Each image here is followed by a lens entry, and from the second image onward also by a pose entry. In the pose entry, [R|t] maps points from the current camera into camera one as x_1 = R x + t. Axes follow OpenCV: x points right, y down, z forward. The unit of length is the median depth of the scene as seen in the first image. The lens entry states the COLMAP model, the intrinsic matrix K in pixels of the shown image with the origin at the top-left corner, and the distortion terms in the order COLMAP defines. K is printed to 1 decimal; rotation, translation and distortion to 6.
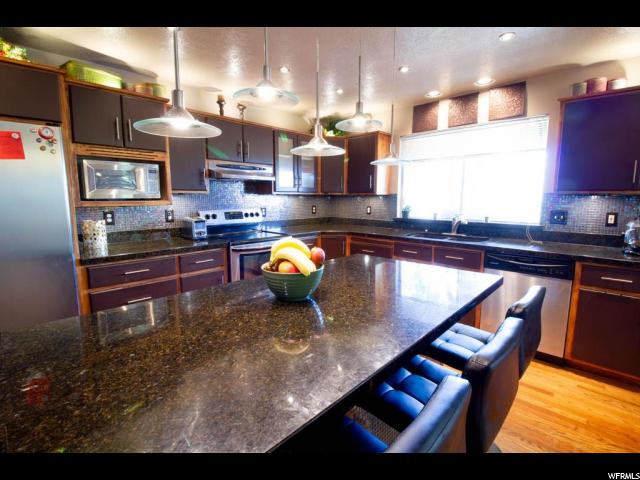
lens RADIAL K [[294.4, 0, 321.9], [0, 294.4, 237.0], [0, 0, 1]] dist [-0.021950, -0.000292]
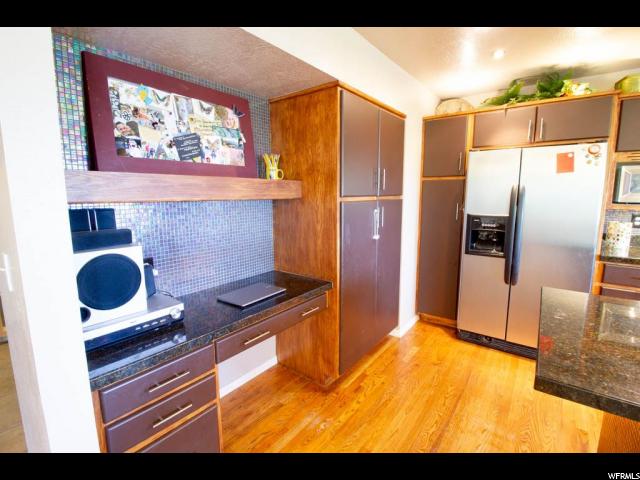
lens RADIAL K [[289.8, 0, 321.1], [0, 289.8, 231.9], [0, 0, 1]] dist [0.001564, -0.012702]
pose [[0.098455, 0.126921, -0.987015, 0.138926], [-0.130428, 0.984923, 0.113642, 0.000964], [0.986557, 0.117546, 0.113525, -0.190729]]
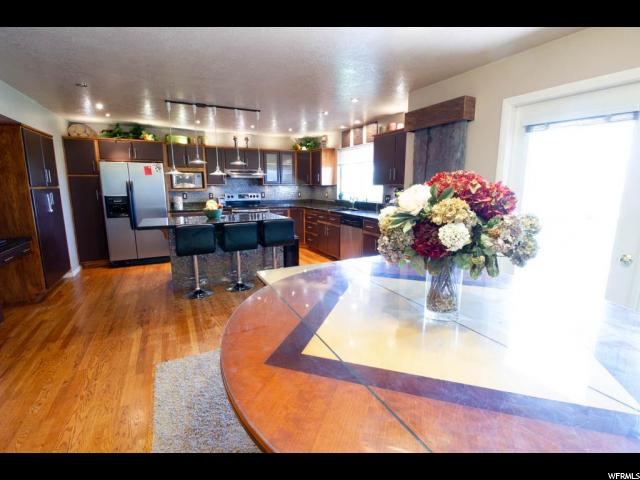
lens RADIAL K [[289.8, 0, 321.1], [0, 289.8, 231.9], [0, 0, 1]] dist [0.001564, -0.012702]
pose [[0.949239, 0.047031, -0.311019, 1.175890], [-0.038651, 0.998706, 0.033057, 0.113827], [0.312171, -0.019358, 0.949829, -0.974994]]
